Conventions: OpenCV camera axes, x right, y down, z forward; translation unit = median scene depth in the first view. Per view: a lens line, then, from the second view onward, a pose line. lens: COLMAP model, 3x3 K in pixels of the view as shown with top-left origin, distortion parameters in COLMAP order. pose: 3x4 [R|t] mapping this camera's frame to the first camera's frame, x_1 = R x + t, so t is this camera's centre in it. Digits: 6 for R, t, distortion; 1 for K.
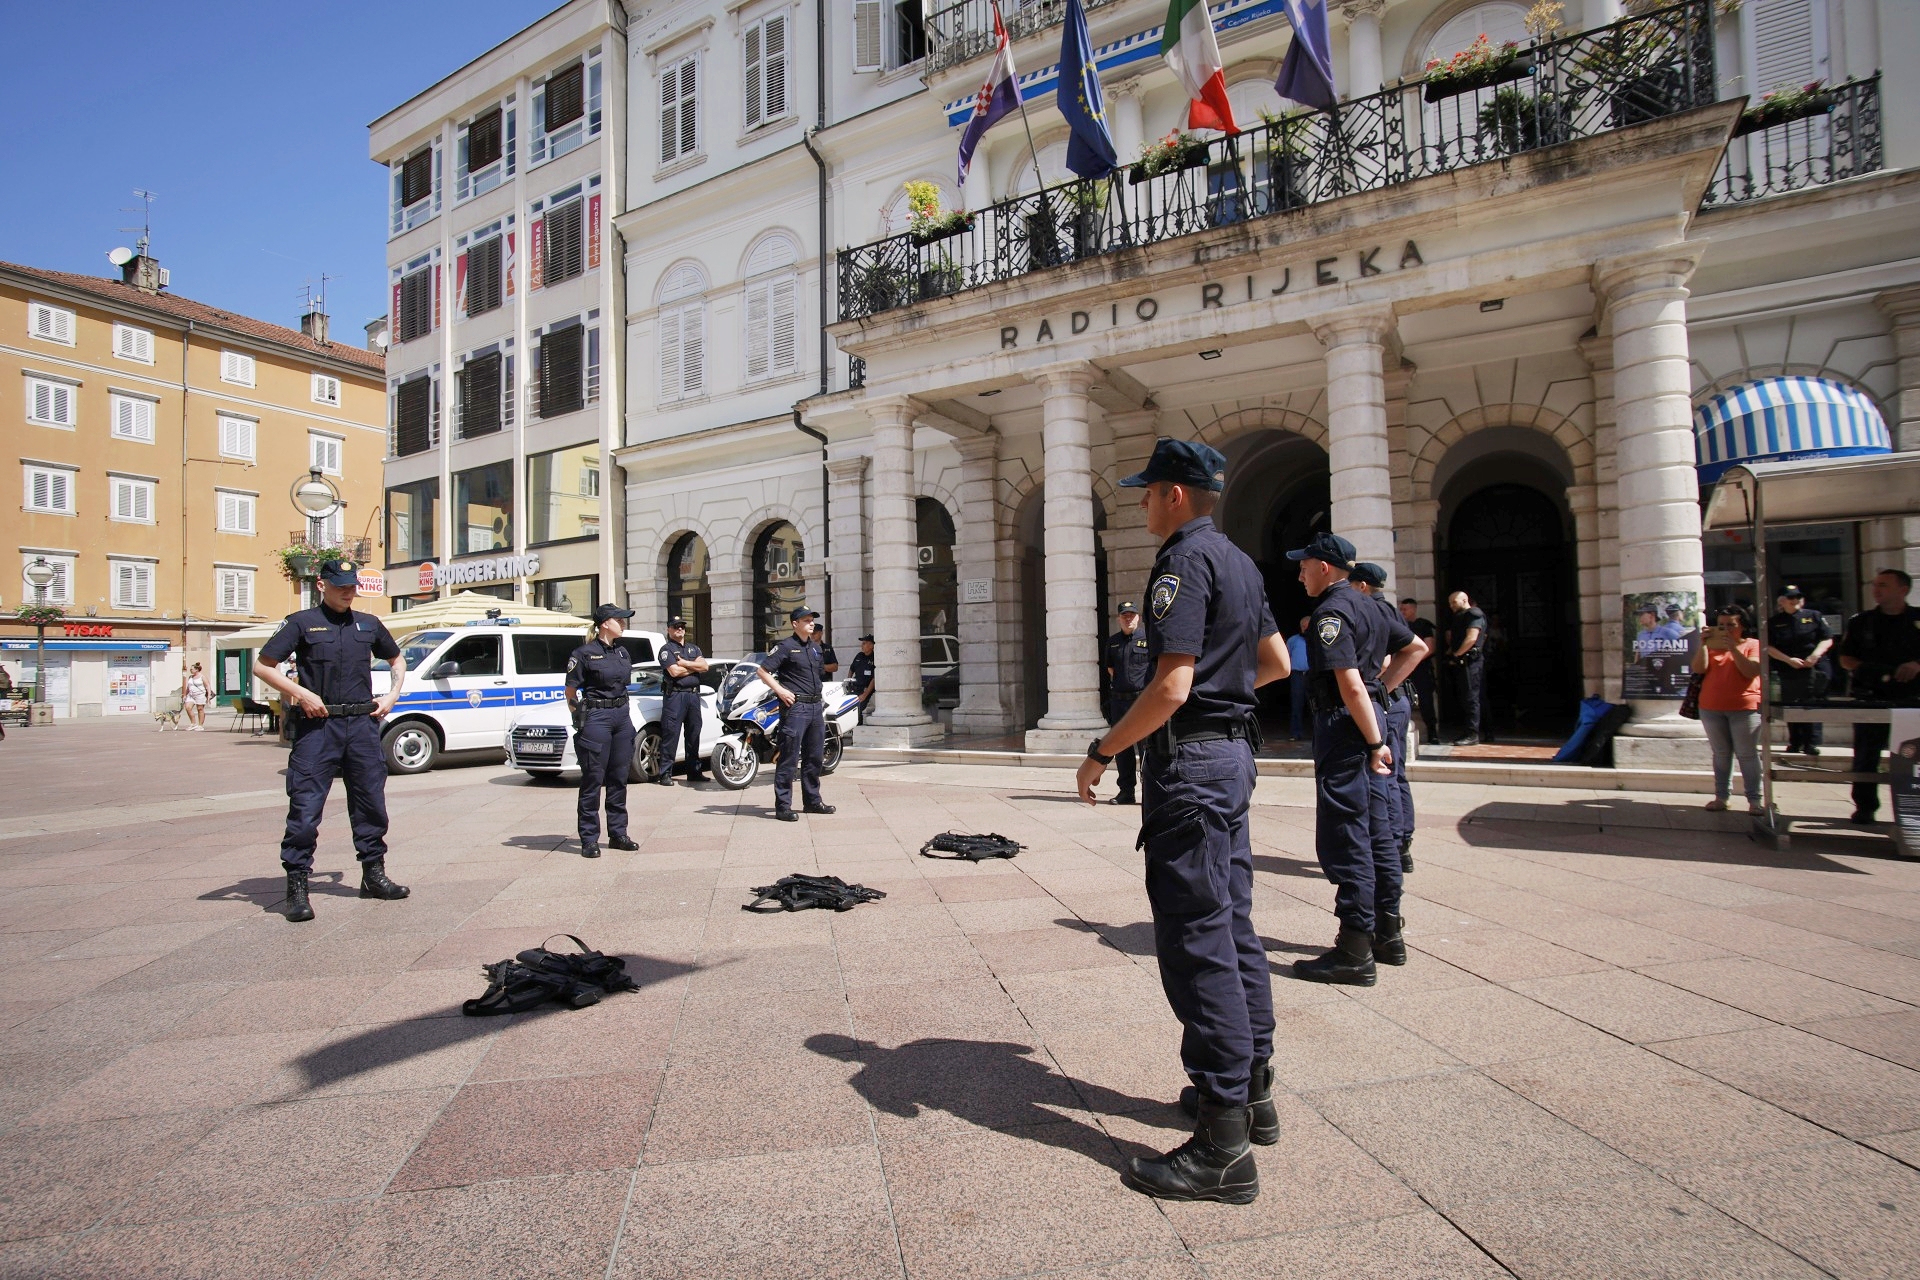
lens RADIAL K [[940.1, 0, 961.0], [0, 940.1, 635.5], [0, 0, 1]] dist [-0.049381, 0.021852]
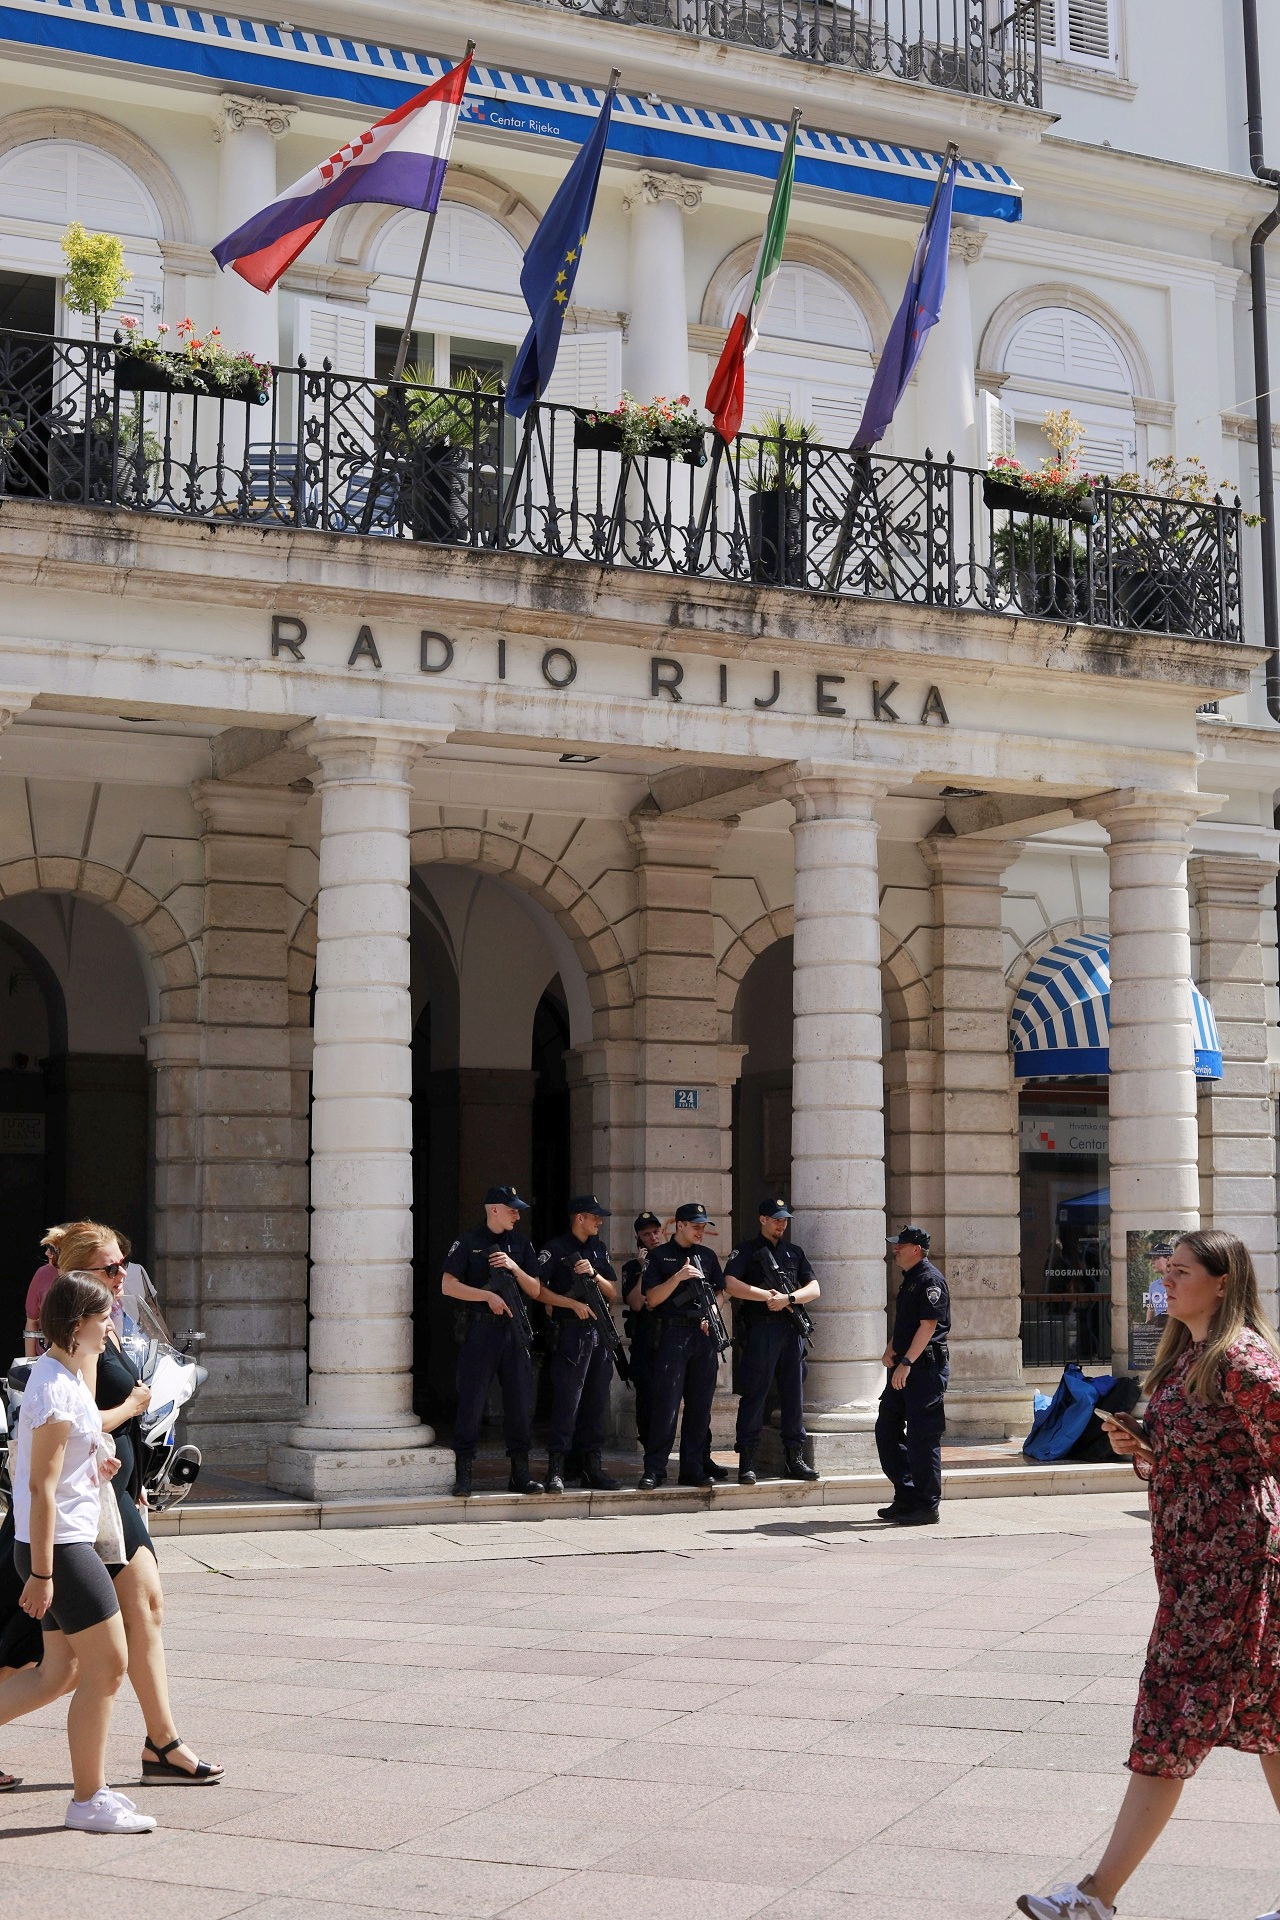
lens RADIAL K [[2774.4, 0, 634.9], [0, 2774.4, 969.5], [0, 0, 1]] dist [-0.103706, 0.000000]
pose [[0.545225, 0.104817, 0.831711, -1.150321], [-0.036371, 0.994176, -0.101449, -0.010239], [-0.837500, 0.025062, 0.545862, 0.082138]]
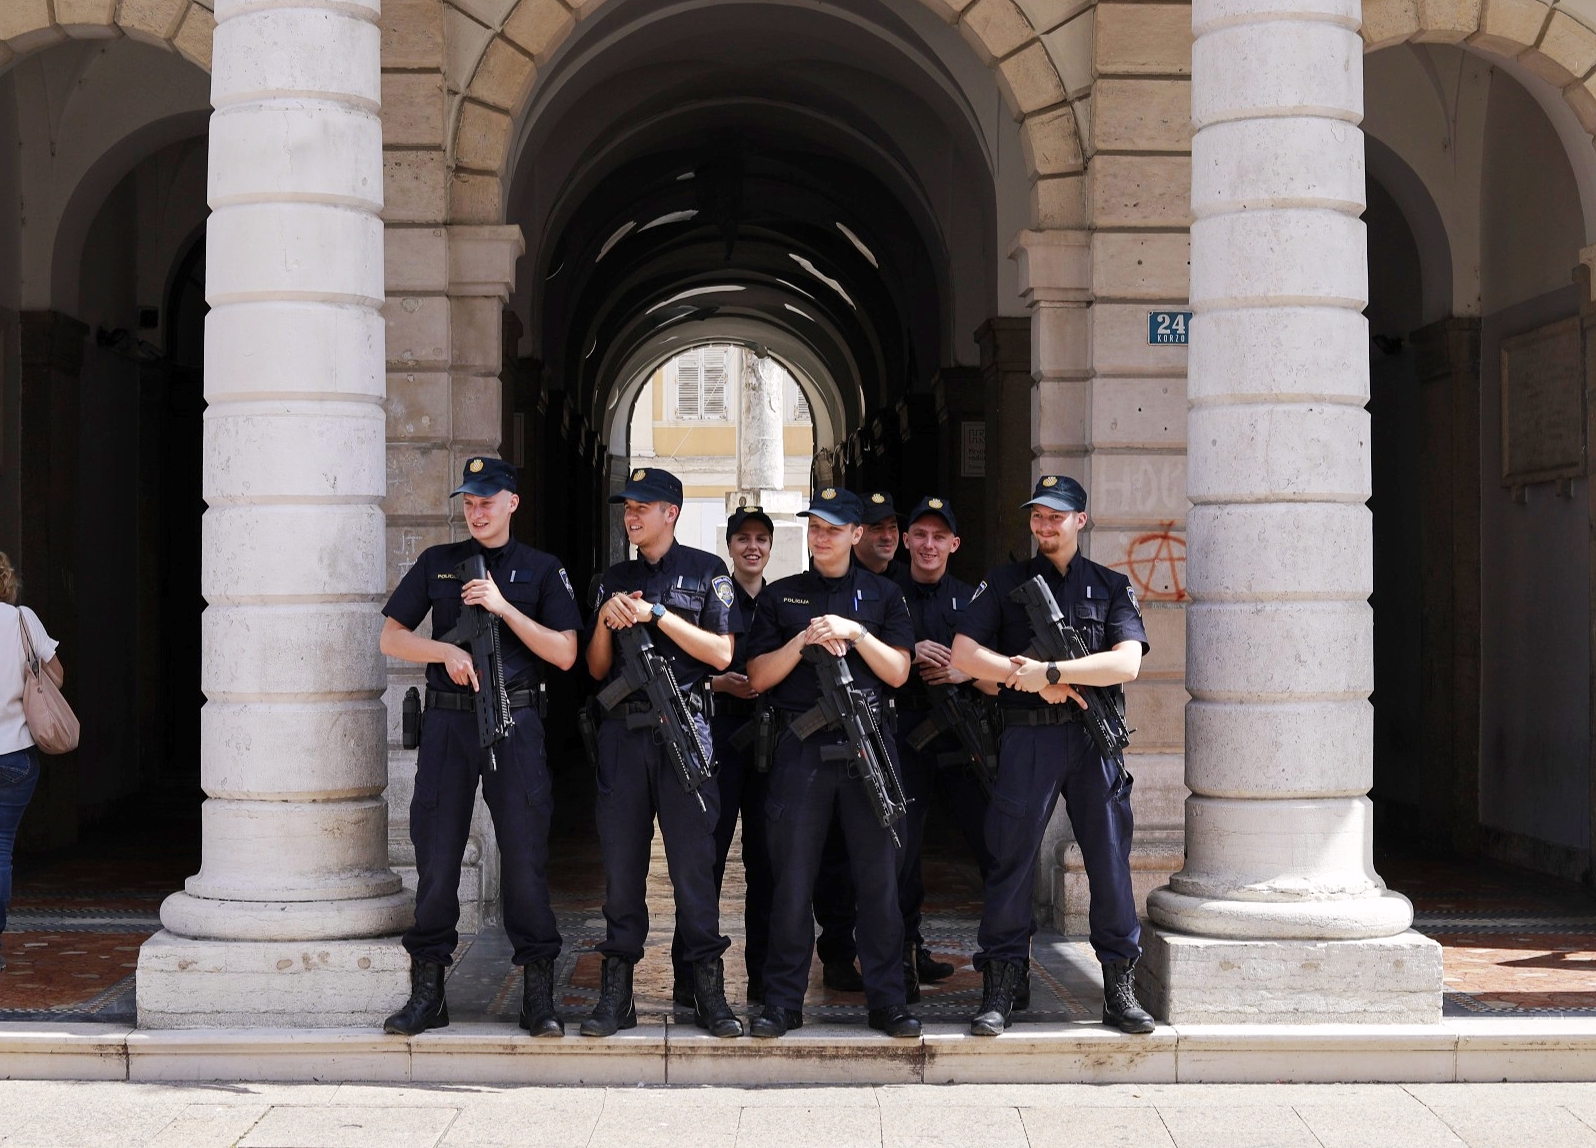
lens RADIAL K [[2746.5, 0, 705.4], [0, 2746.5, 597.3], [0, 0, 1]] dist [-0.118756, 0.000000]
pose [[0.855135, 0.026979, 0.517703, -0.218987], [-0.036532, 0.999298, 0.008266, -0.012211], [-0.517117, -0.025981, 0.855520, 0.270036]]
